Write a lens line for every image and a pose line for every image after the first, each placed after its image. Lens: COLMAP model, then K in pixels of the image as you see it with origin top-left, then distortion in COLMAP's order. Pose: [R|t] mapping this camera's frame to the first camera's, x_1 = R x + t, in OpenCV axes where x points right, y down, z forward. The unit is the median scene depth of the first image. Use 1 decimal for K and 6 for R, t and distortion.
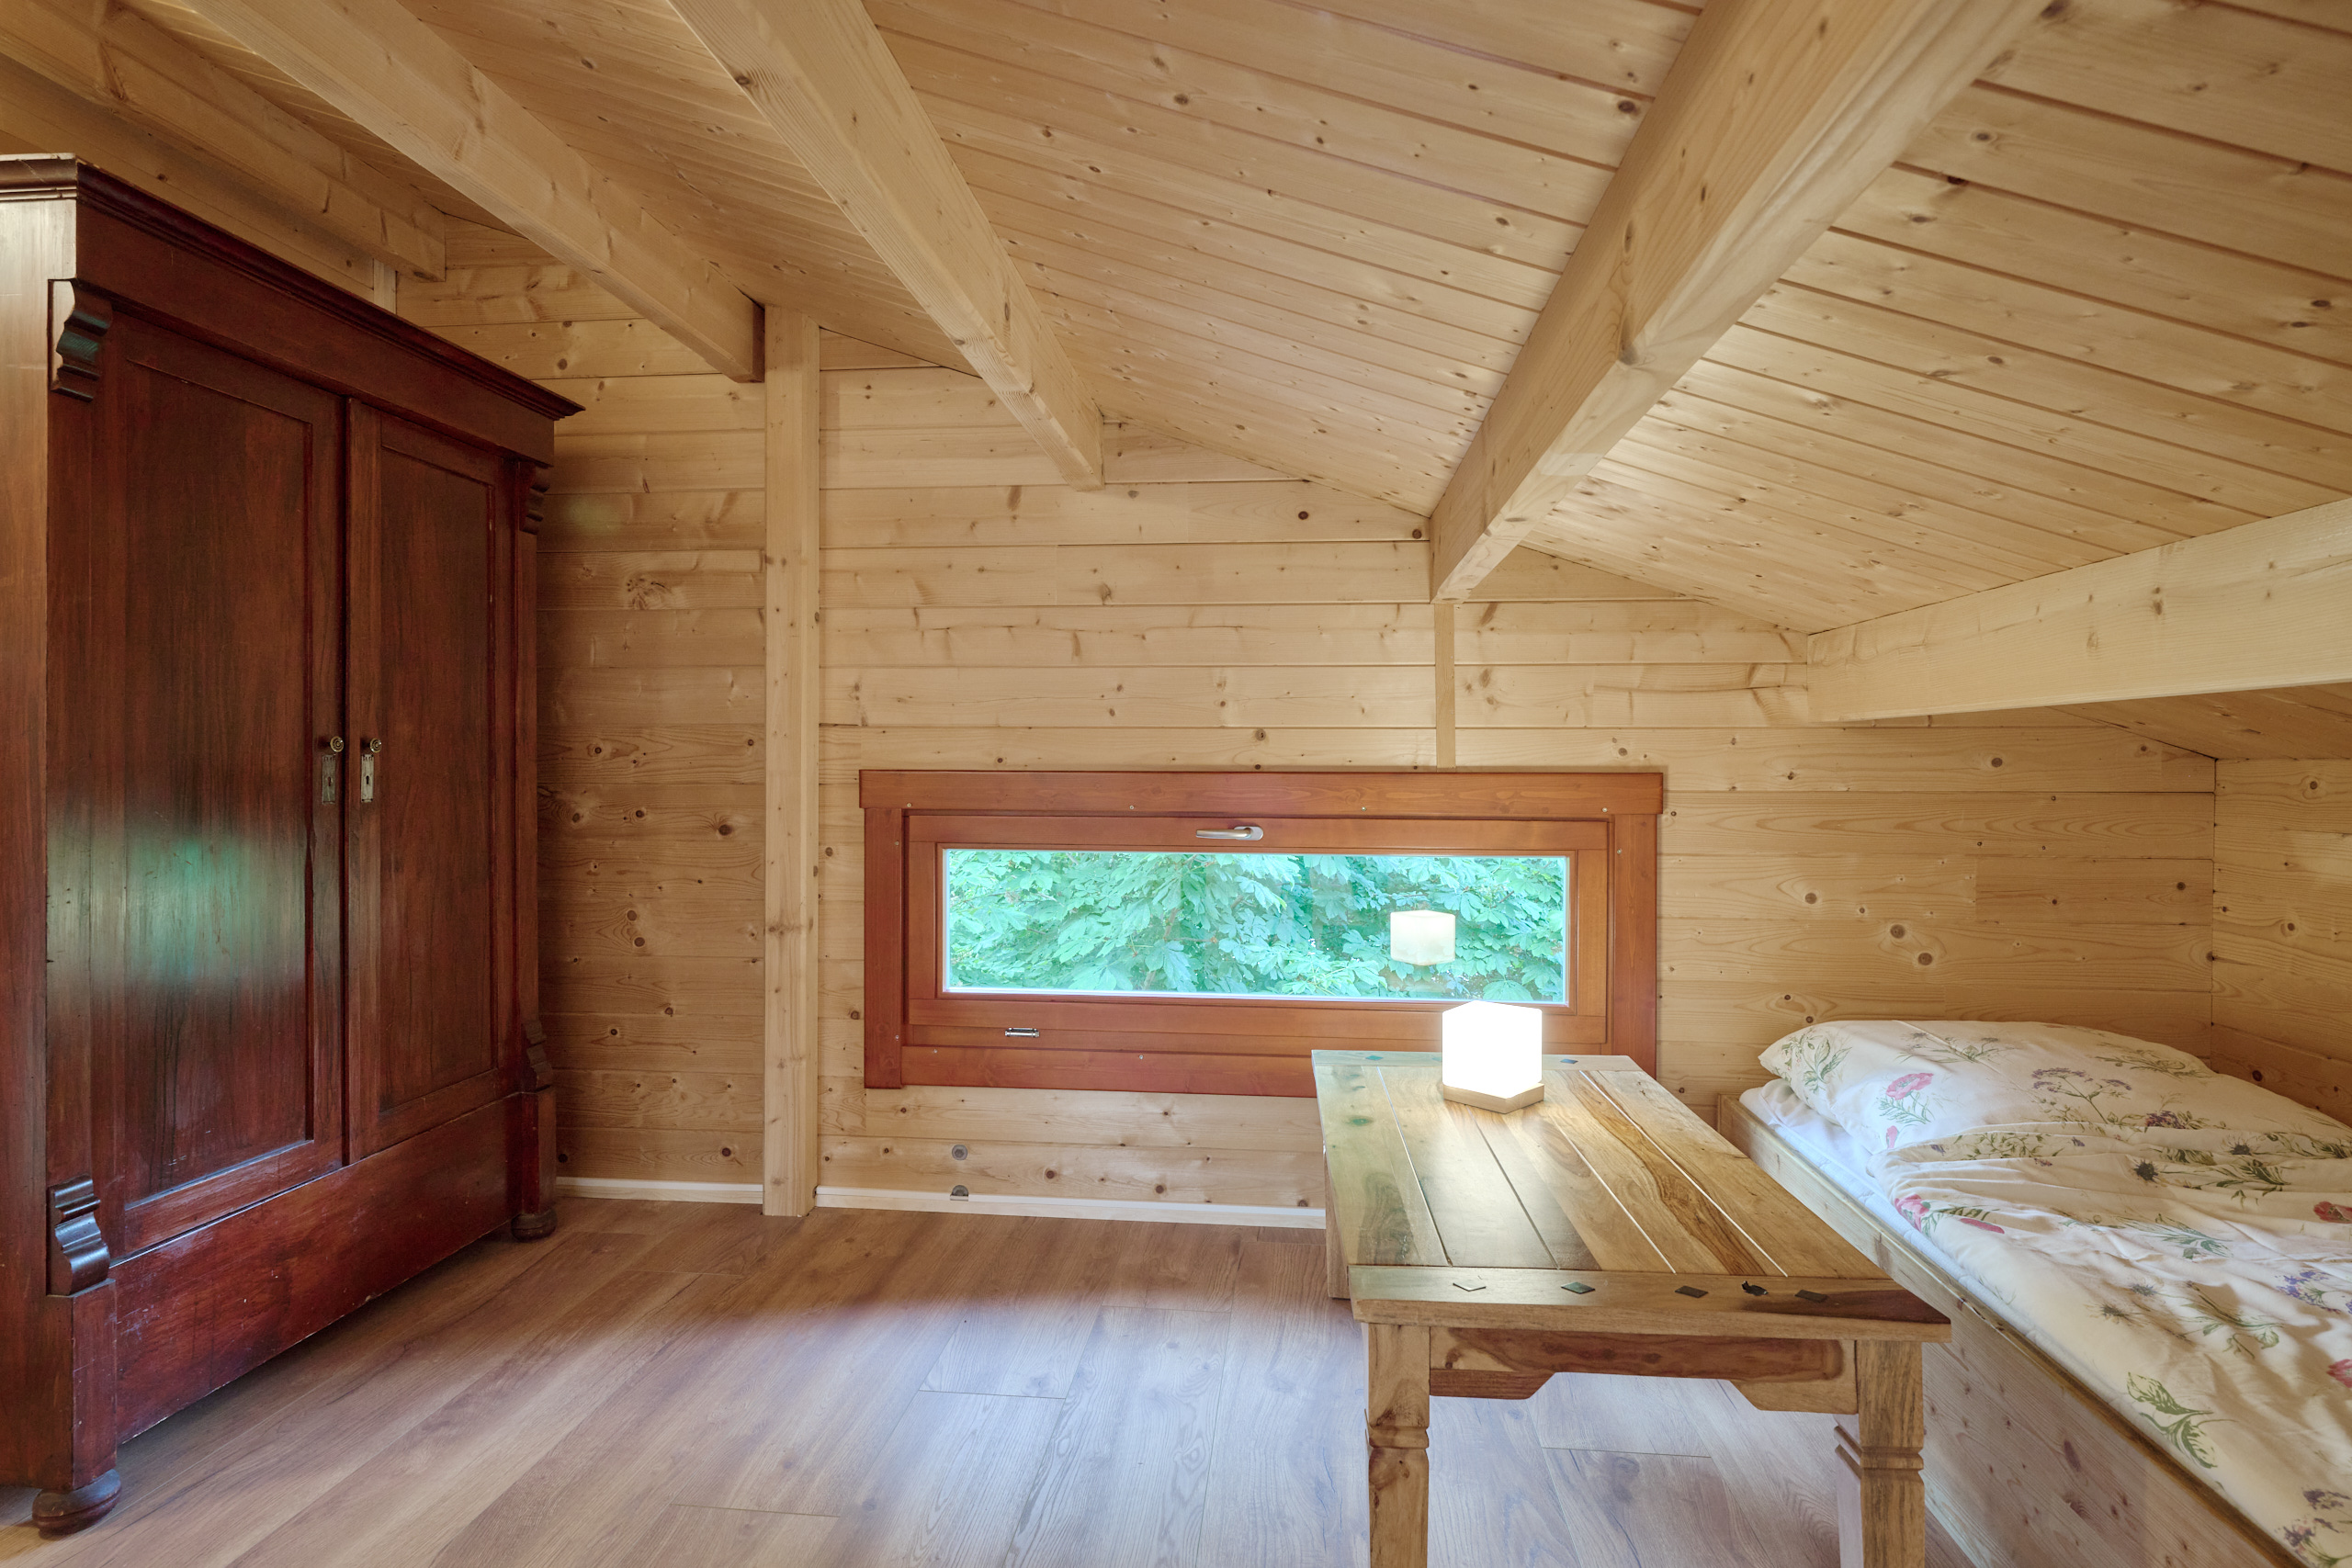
lens RADIAL K [[1231.2, 0, 1172.6], [0, 1231.2, 772.8], [0, 0, 1]] dist [-0.002071, -0.000882]
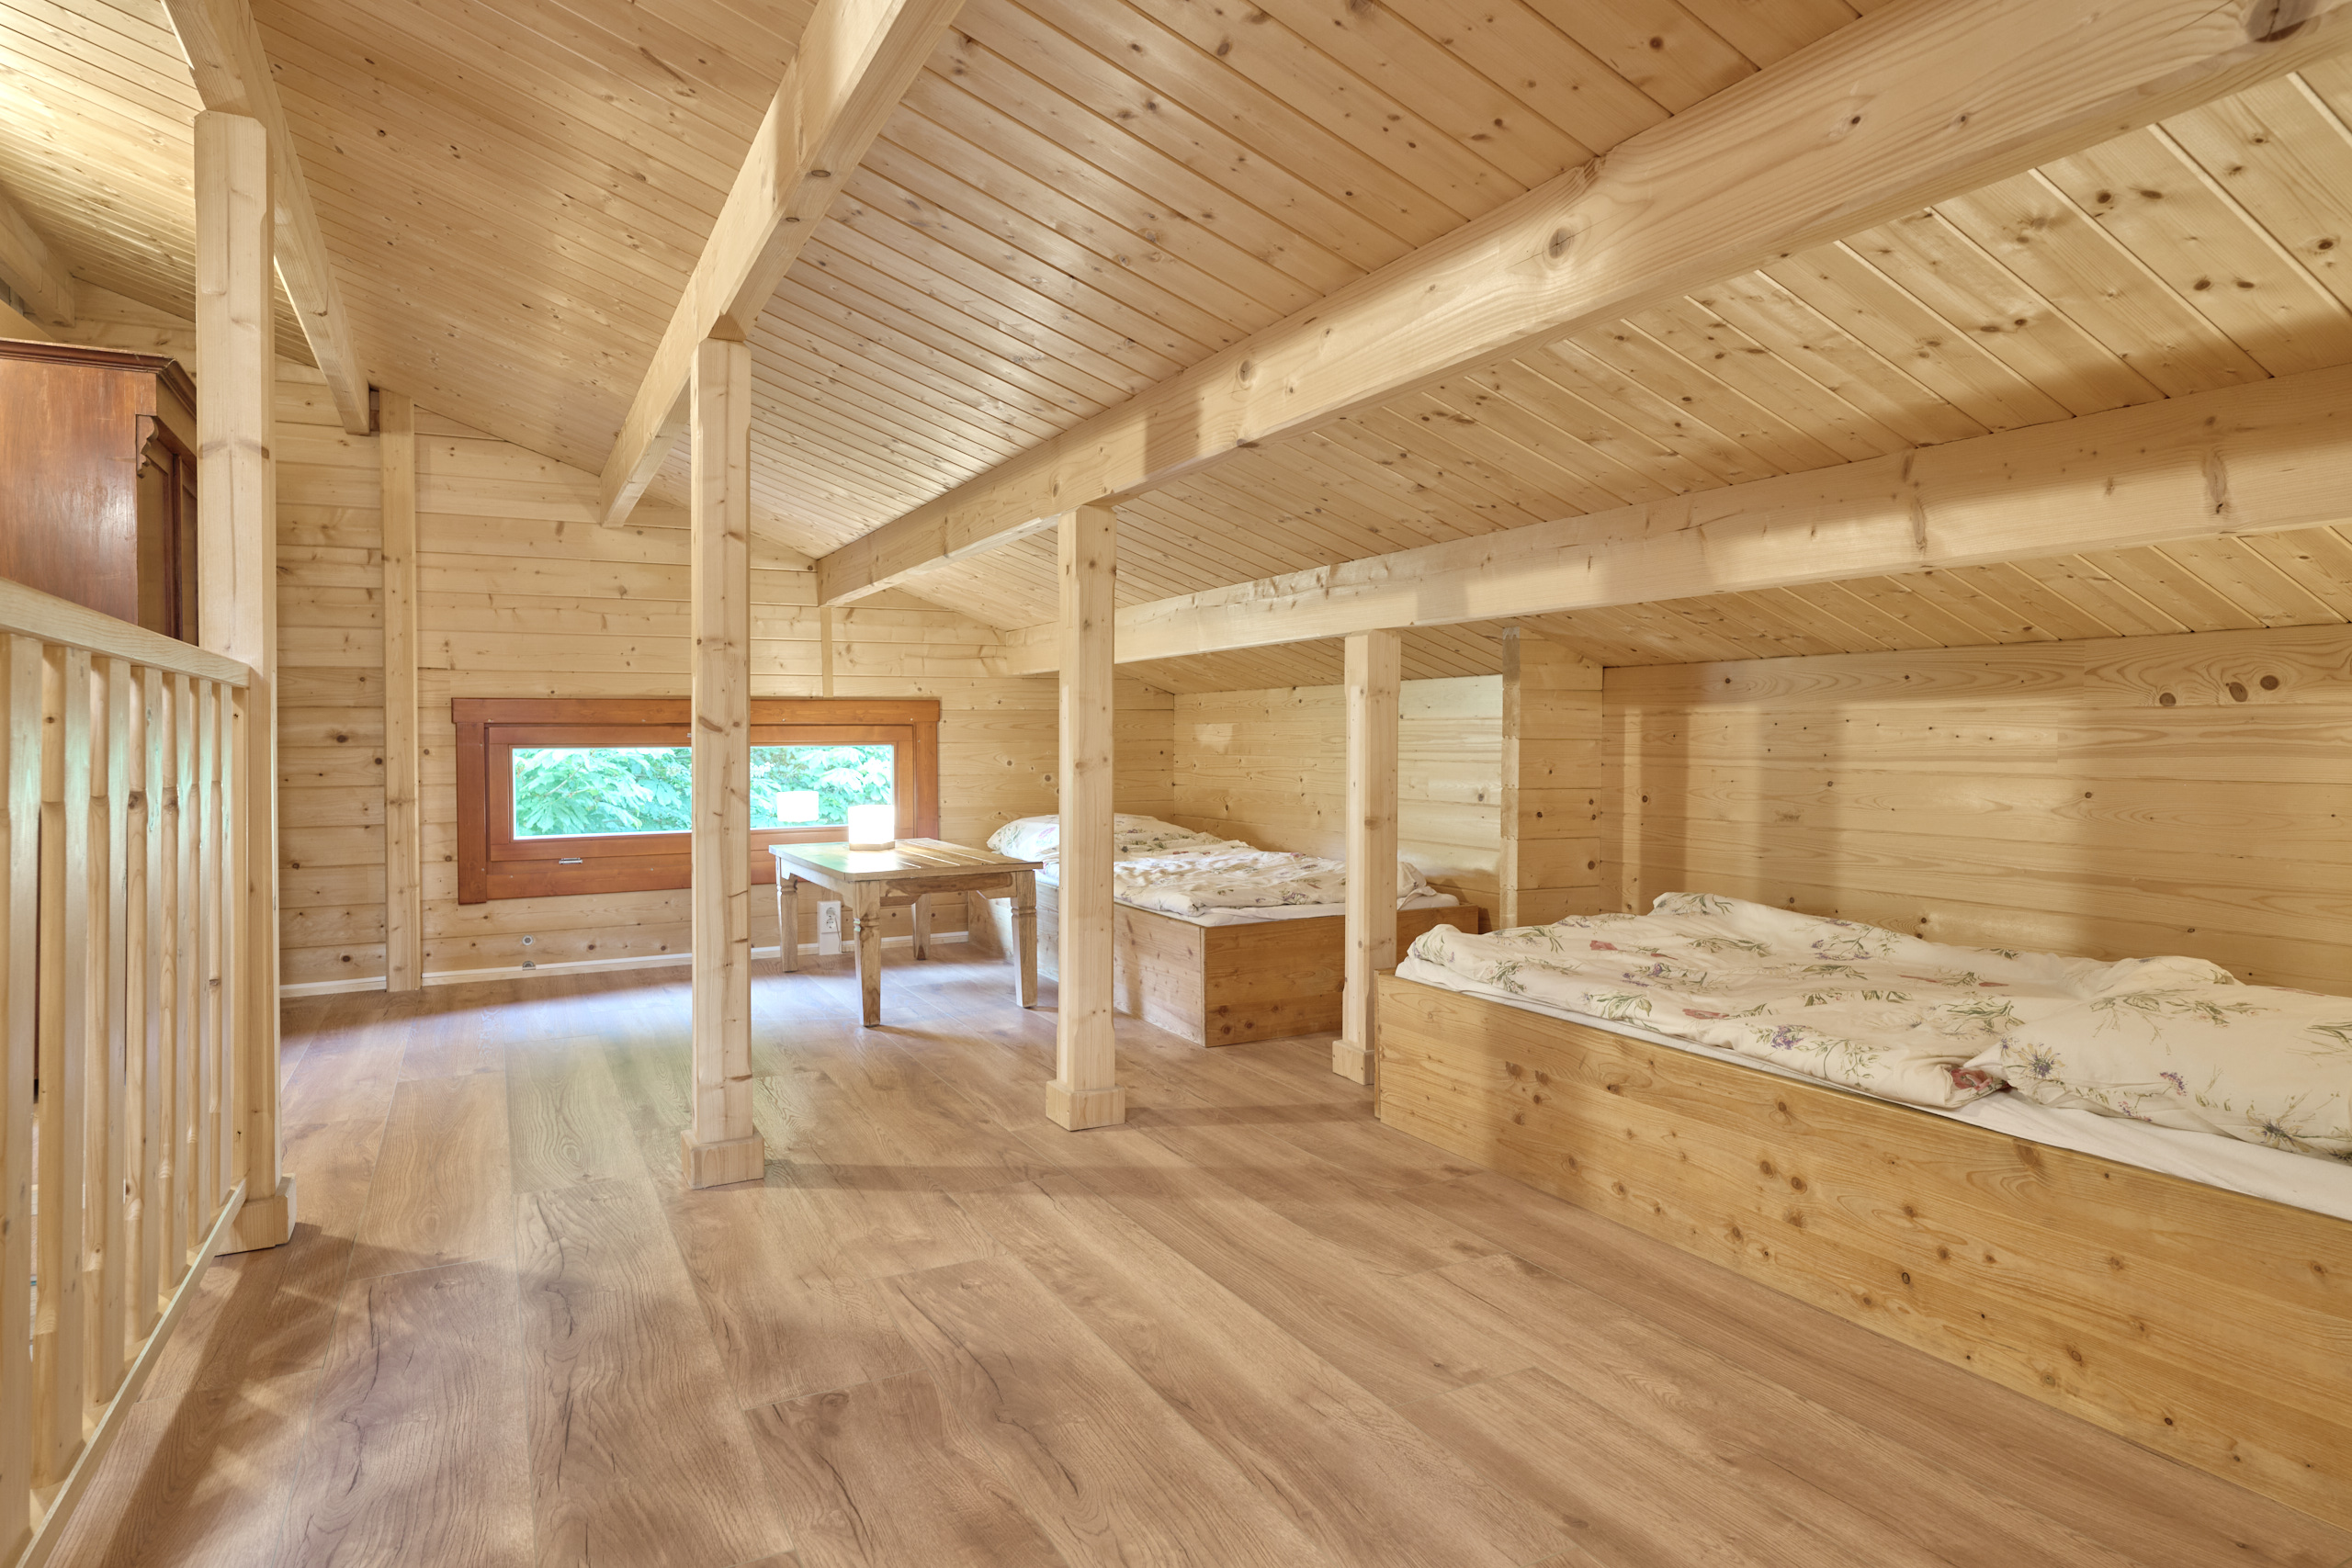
lens RADIAL K [[1357.3, 0, 1168.7], [0, 1357.3, 769.3], [0, 0, 1]] dist [0.003109, -0.003039]
pose [[0.837979, -0.022757, 0.545228, -0.451503], [0.013447, 0.999688, 0.021058, 0.066432], [-0.545537, -0.010315, 0.838023, -0.956312]]
